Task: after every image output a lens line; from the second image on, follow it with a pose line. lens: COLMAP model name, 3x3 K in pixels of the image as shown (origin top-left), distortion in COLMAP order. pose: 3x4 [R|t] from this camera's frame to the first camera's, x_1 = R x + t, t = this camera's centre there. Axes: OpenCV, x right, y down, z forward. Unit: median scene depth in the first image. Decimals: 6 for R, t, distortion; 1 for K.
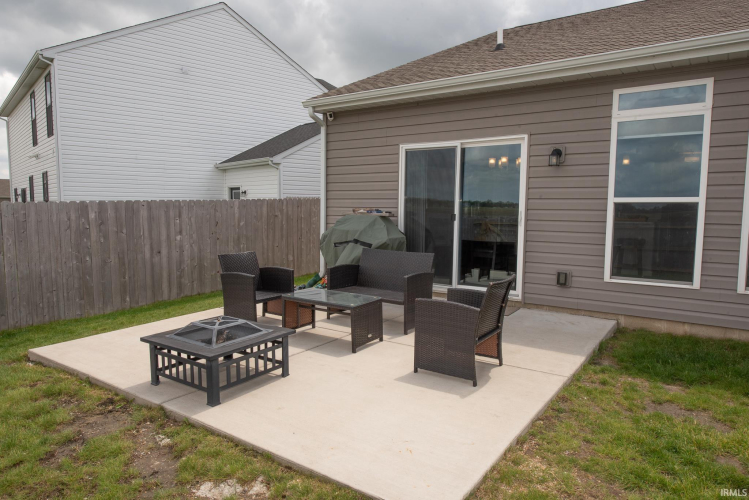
lens RADIAL K [[488.9, 0, 374.5], [0, 488.9, 250.0], [0, 0, 1]] dist [0.002857, -0.000835]
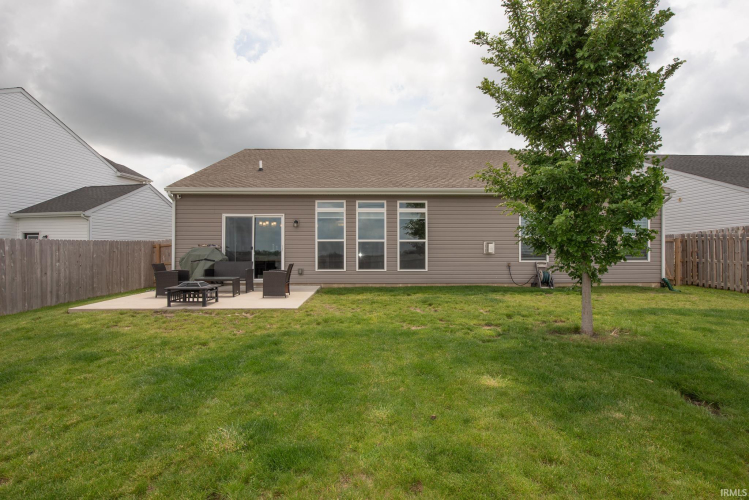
lens RADIAL K [[412.4, 0, 374.5], [0, 412.4, 250.0], [0, 0, 1]] dist [-0.001388, -0.000662]
pose [[0.795371, 0.001074, 0.606121, -0.498897], [0.061726, 0.994656, -0.082762, 0.123210], [-0.602971, 0.103240, 0.791054, -0.767041]]
